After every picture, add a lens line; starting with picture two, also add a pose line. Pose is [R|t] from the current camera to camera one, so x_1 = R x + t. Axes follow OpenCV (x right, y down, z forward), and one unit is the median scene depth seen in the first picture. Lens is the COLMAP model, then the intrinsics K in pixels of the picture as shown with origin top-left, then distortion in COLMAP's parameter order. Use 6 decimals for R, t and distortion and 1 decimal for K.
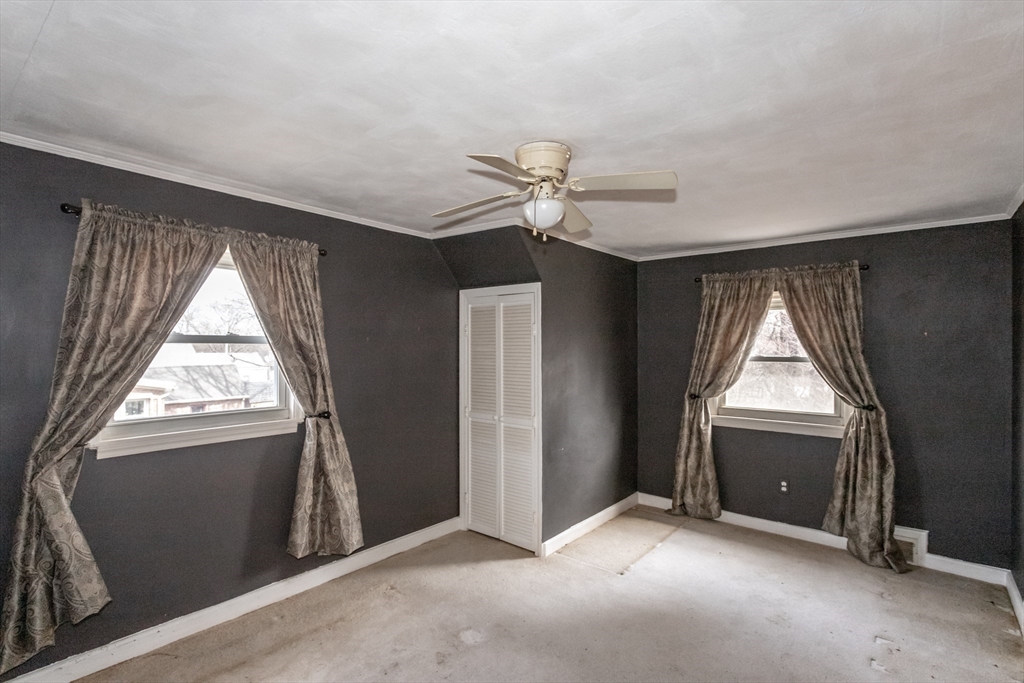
lens RADIAL K [[497.7, 0, 511.1], [0, 497.7, 348.6], [0, 0, 1]] dist [0.000939, -0.000082]
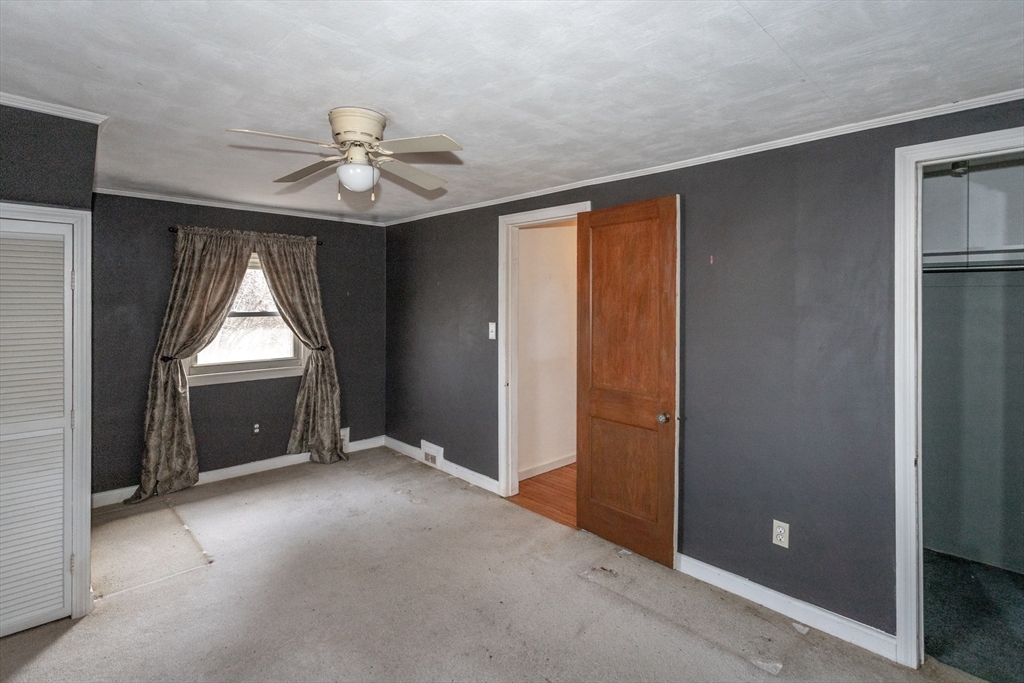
lens RADIAL K [[498.6, 0, 511.6], [0, 498.6, 299.1], [0, 0, 1]] dist [0.000036, -0.000191]
pose [[0.108665, 0.000991, 0.994078, -0.529104], [0.001988, 0.999997, -0.001214, -0.010685], [-0.994076, 0.002108, 0.108663, 0.329303]]
